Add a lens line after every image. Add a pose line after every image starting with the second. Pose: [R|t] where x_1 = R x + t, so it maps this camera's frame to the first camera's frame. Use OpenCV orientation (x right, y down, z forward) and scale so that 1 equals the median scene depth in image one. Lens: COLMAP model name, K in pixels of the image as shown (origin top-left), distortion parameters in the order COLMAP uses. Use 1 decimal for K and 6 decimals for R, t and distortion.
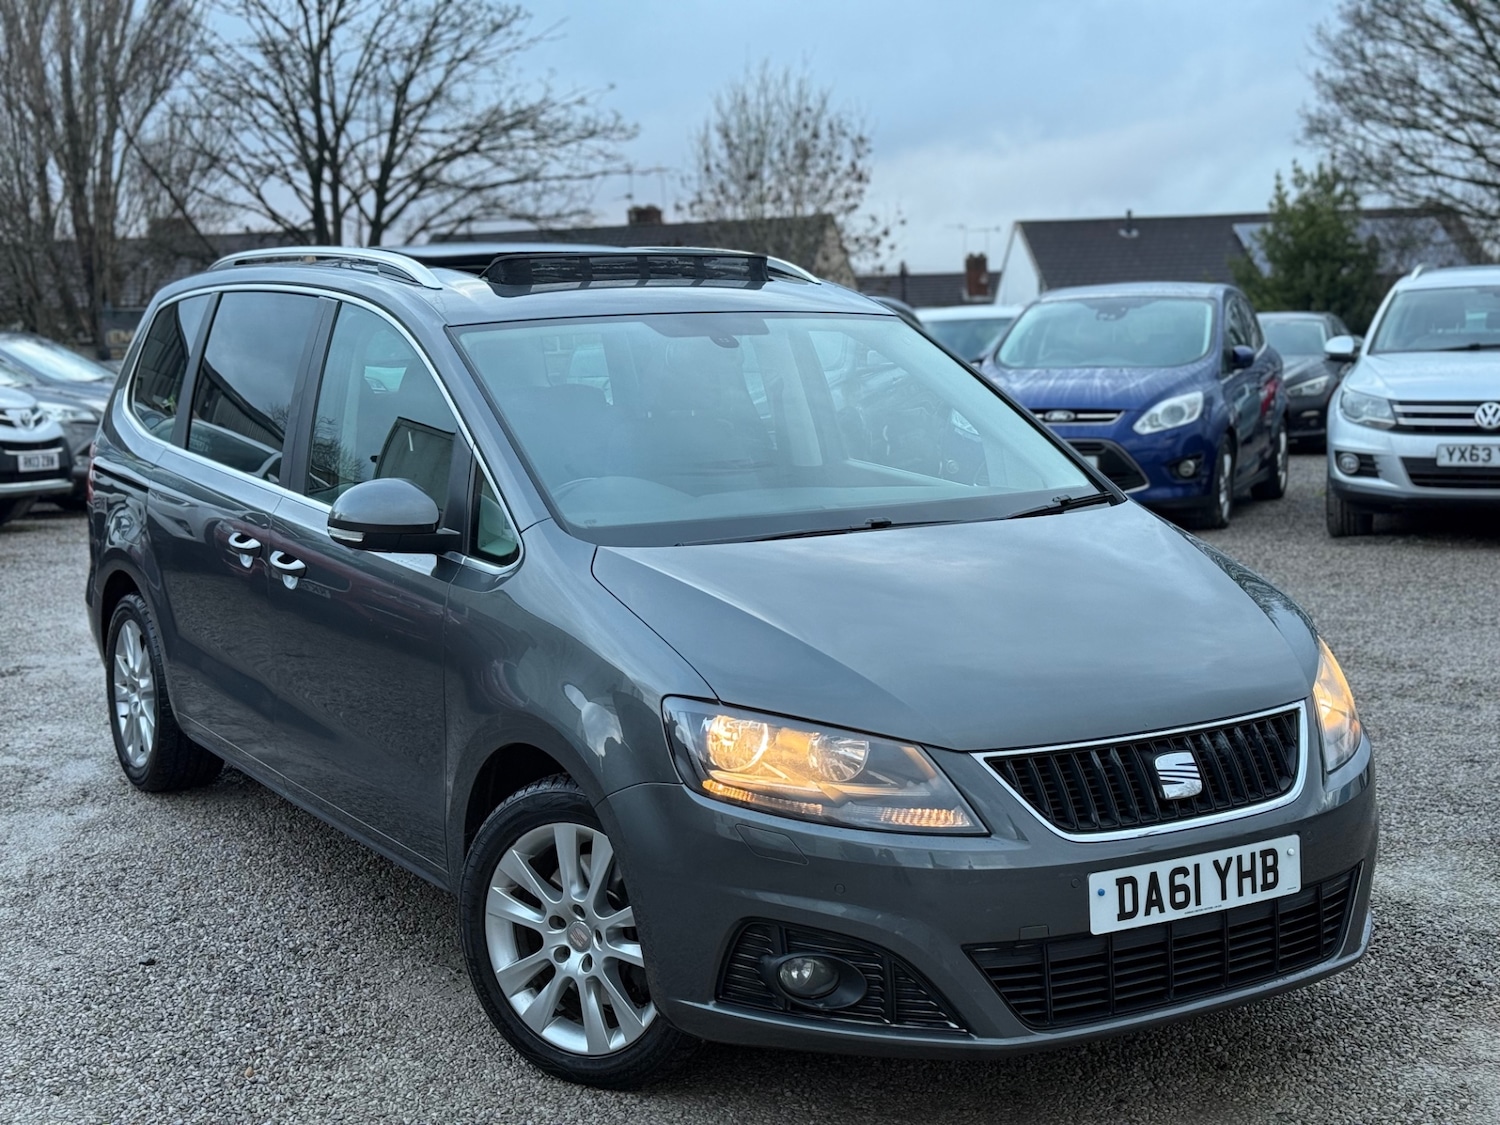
lens RADIAL K [[2059.6, 0, 758.5], [0, 2059.6, 572.3], [0, 0, 1]] dist [0.113715, 0.000000]
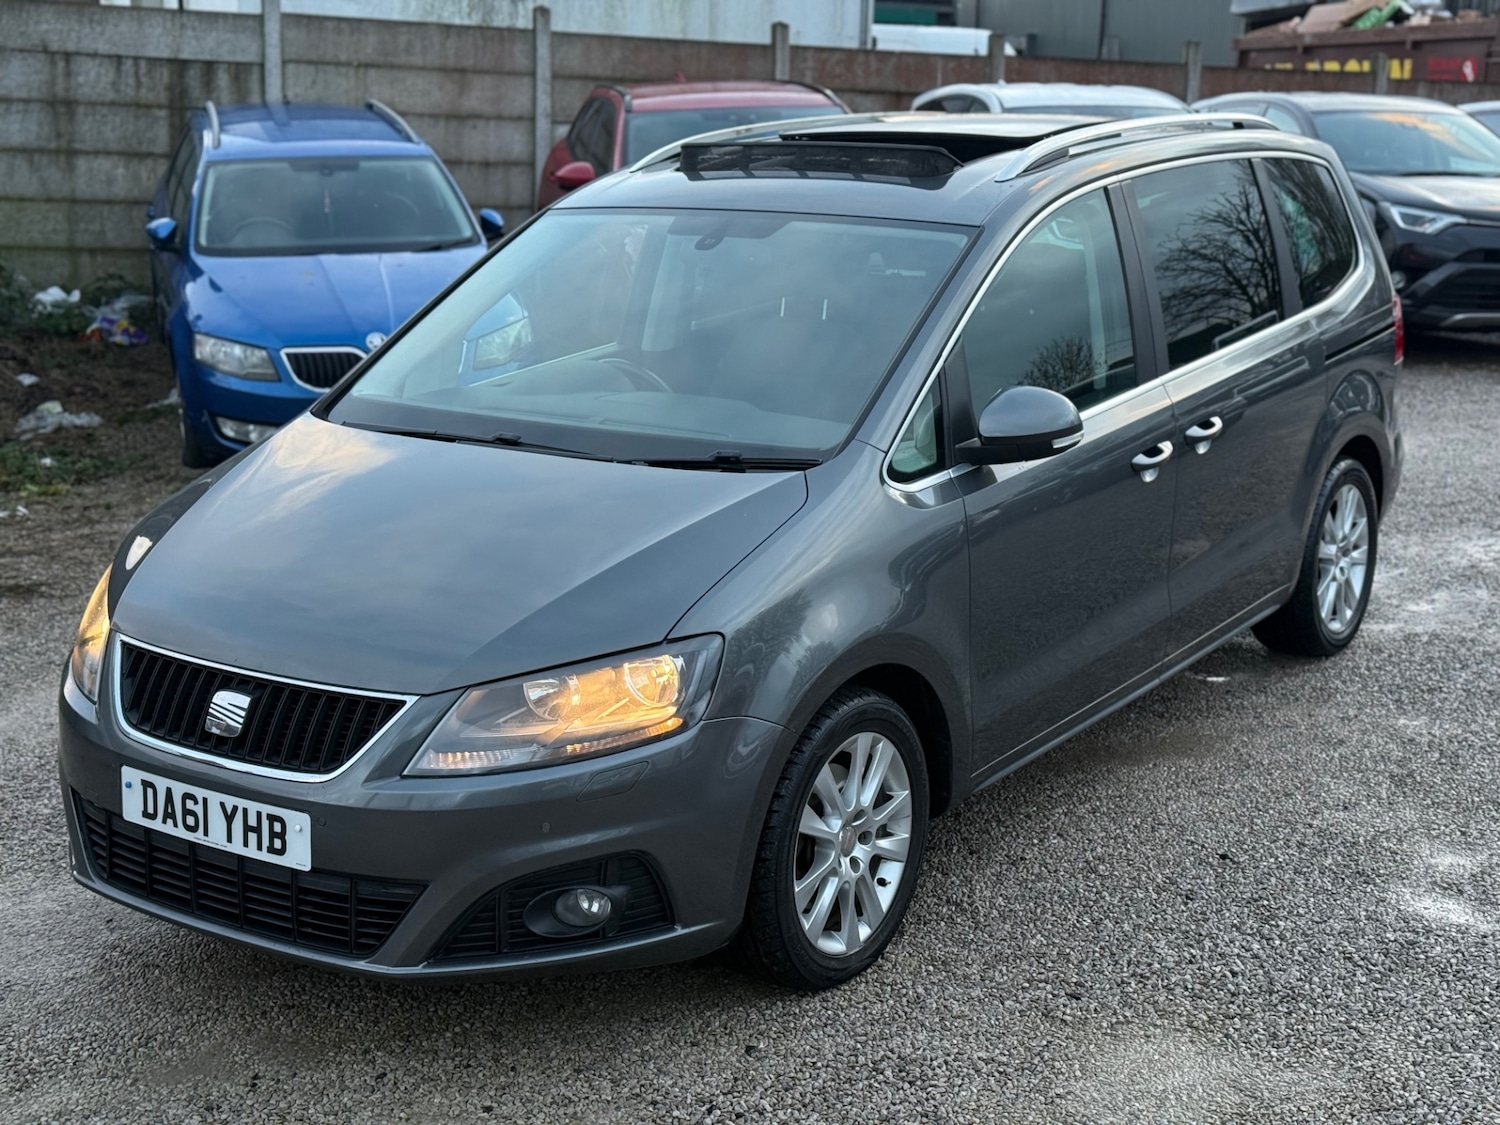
lens RADIAL K [[2059.6, 0, 747.2], [0, 2059.6, 563.4], [0, 0, 1]] dist [0.113715, 0.000000]
pose [[0.405199, 0.221266, -0.887048, 1.067955], [-0.118205, 0.974806, 0.189161, -0.178196], [0.906554, 0.028206, 0.421145, 0.702319]]
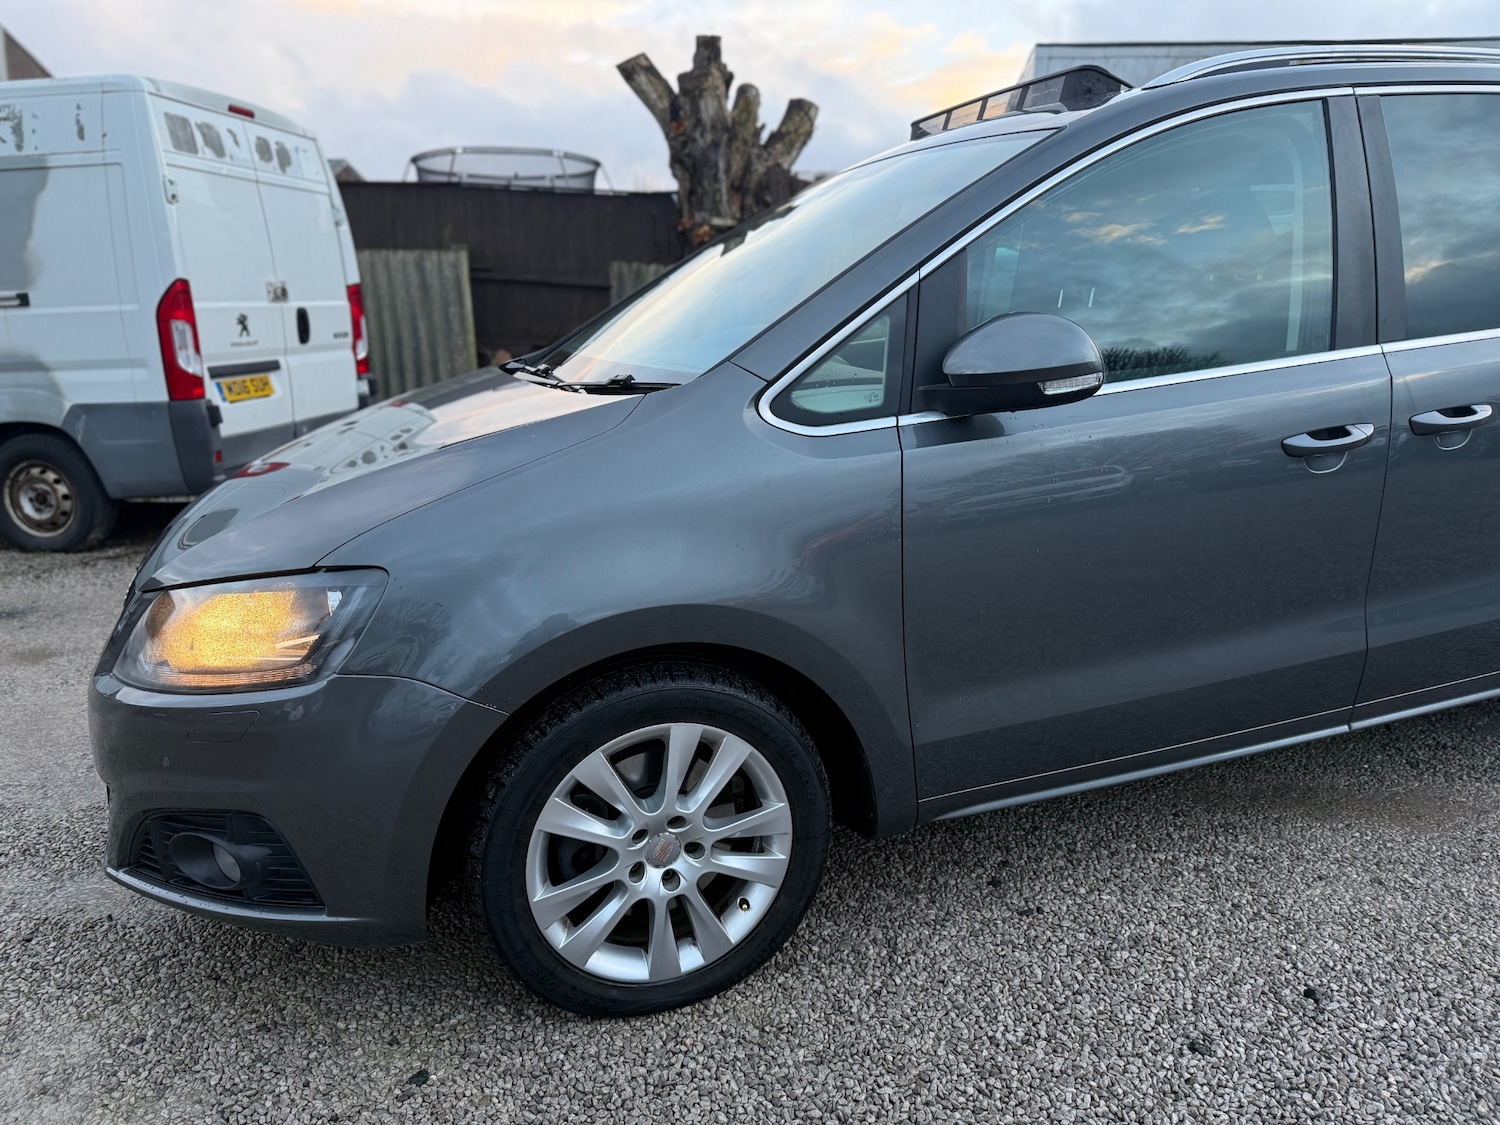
lens RADIAL K [[1048.7, 0, 738.6], [0, 1048.7, 566.7], [0, 0, 1]] dist [0.038699, -0.050834]
pose [[-0.205629, 0.261953, -0.942920, 0.594395], [-0.095216, 0.953583, 0.285680, -0.094901], [0.973987, 0.148525, -0.171142, 1.251301]]
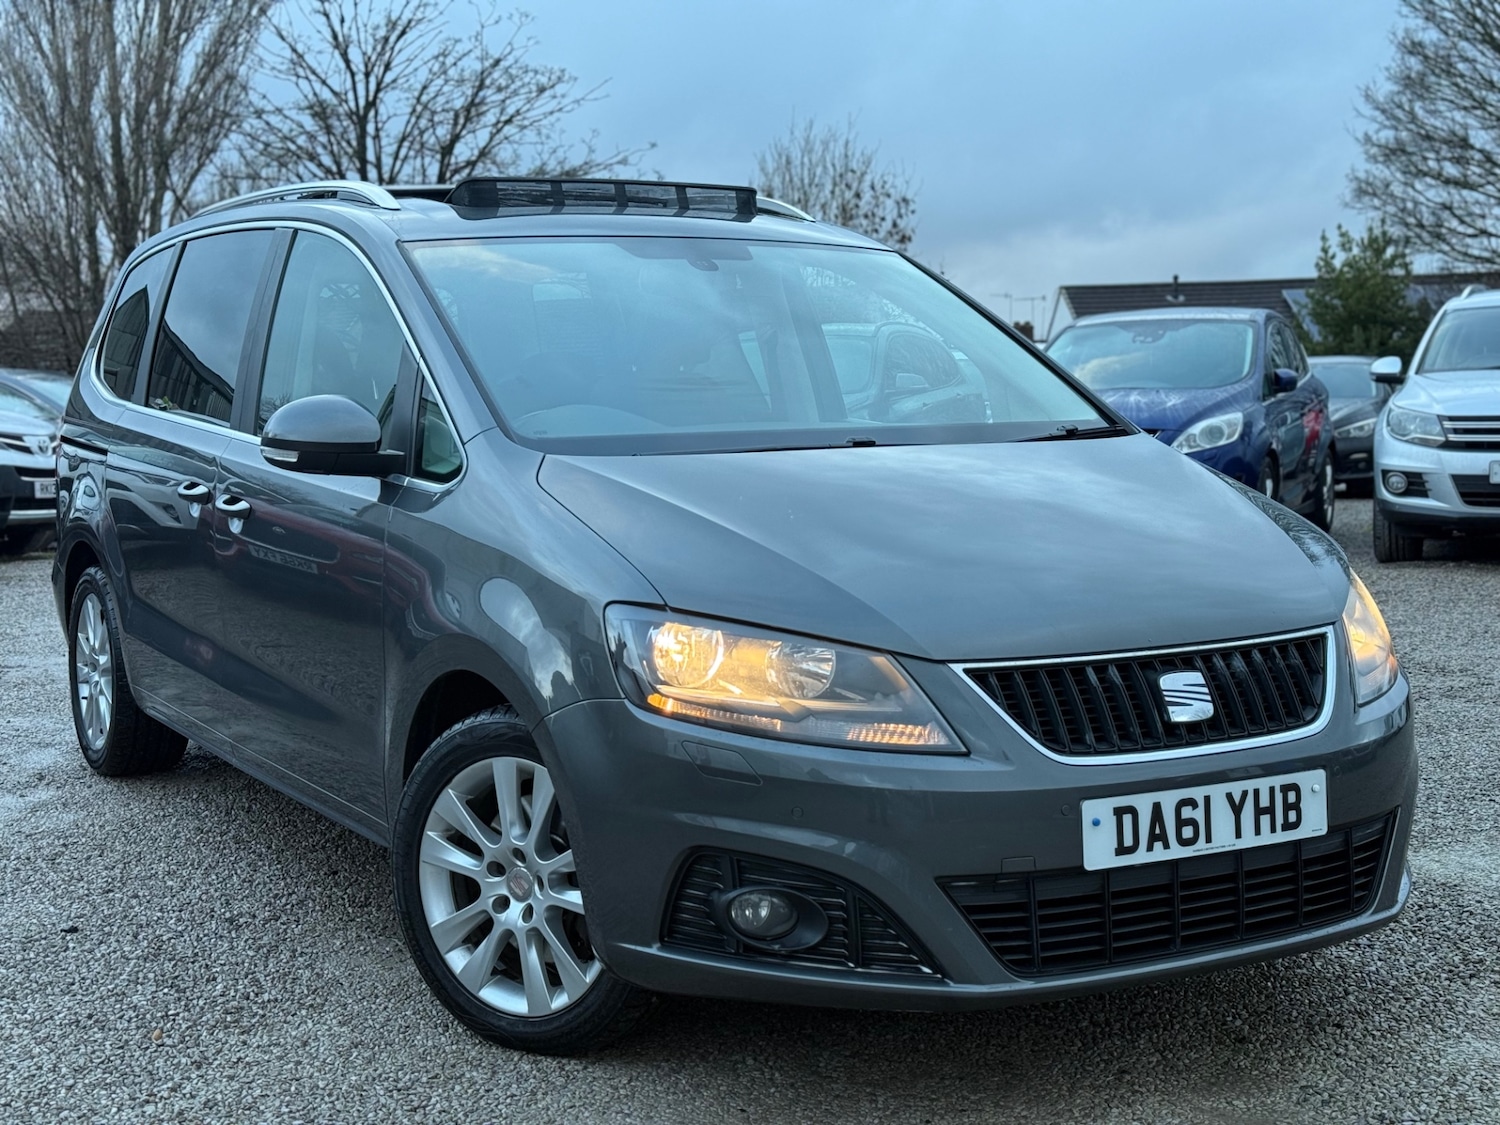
lens RADIAL K [[2059.6, 0, 739.7], [0, 2059.6, 573.3], [0, 0, 1]] dist [0.113715, 0.000000]
pose [[0.999480, 0.004968, -0.031850, 0.035069], [-0.006090, 0.999360, -0.035241, 0.068461], [0.031655, 0.035417, 0.998871, 0.094955]]
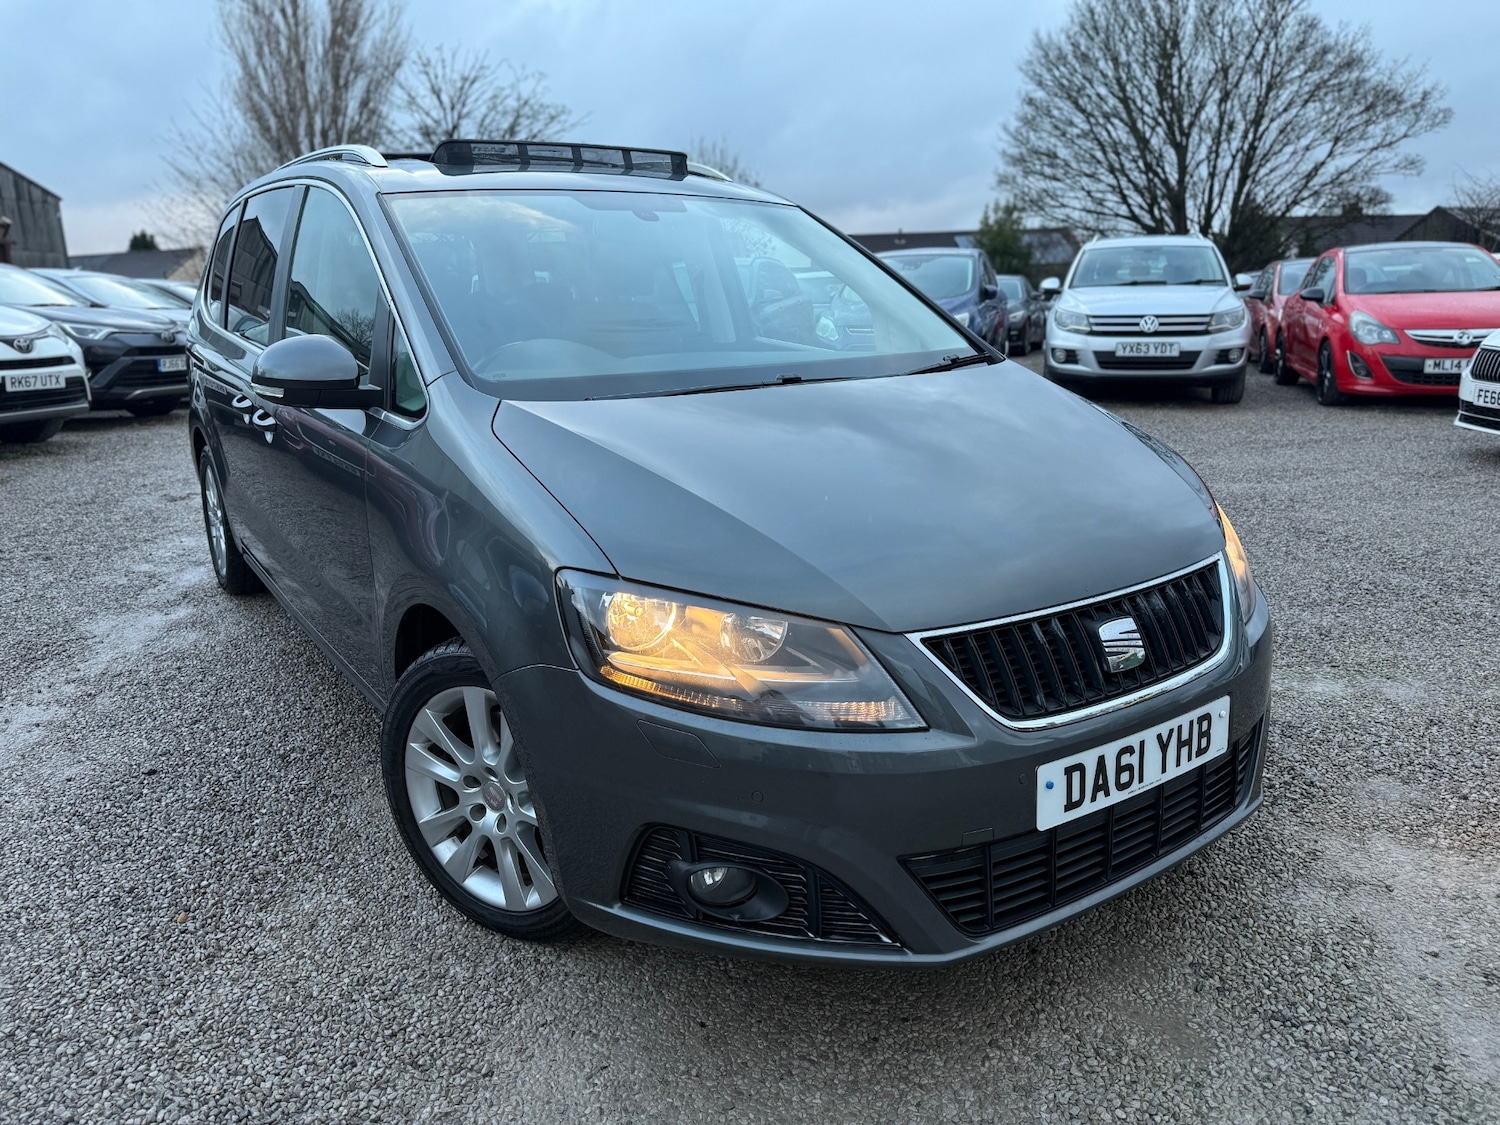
lens RADIAL K [[1048.7, 0, 749.5], [0, 1048.7, 563.3], [0, 0, 1]] dist [0.038699, -0.050834]
pose [[0.999085, -0.012392, 0.040936, 0.016143], [0.006985, 0.991532, 0.129671, 0.000246], [-0.042197, -0.129266, 0.990712, 0.483051]]
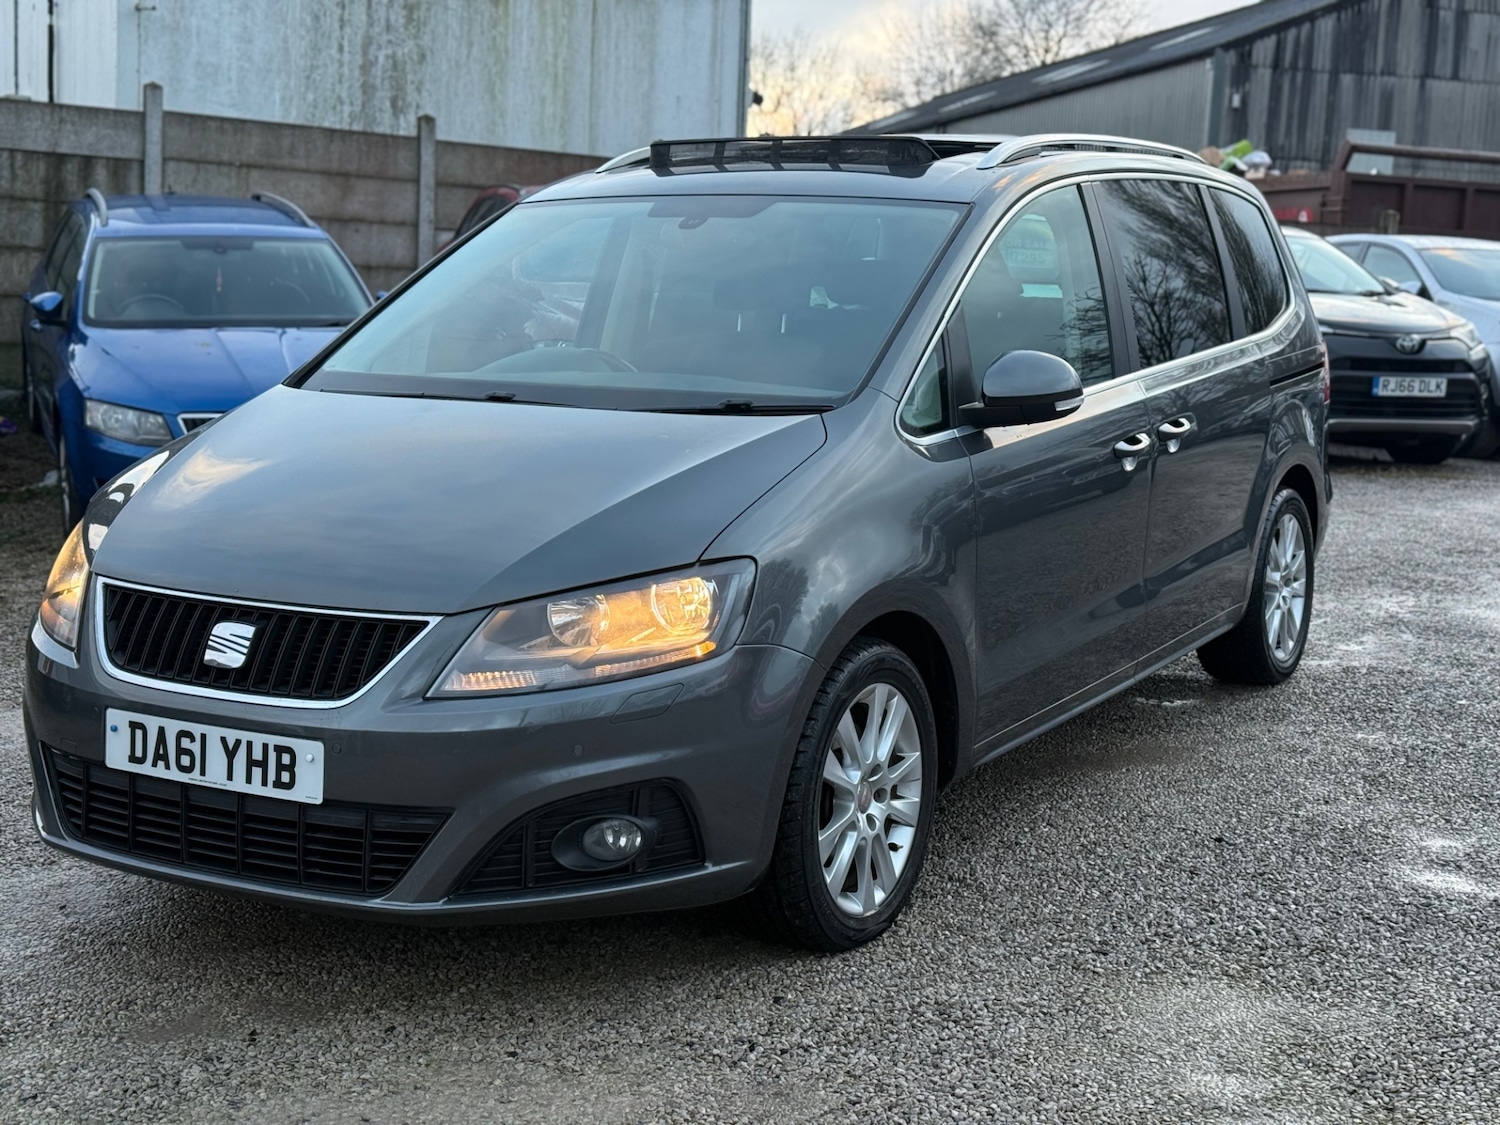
lens RADIAL K [[2059.6, 0, 754.5], [0, 2059.6, 540.9], [0, 0, 1]] dist [0.113715, 0.000000]
pose [[0.479542, 0.141181, -0.866088, 1.026925], [-0.132579, 0.987300, 0.087532, -0.061260], [0.867446, 0.072850, 0.492169, 0.642742]]
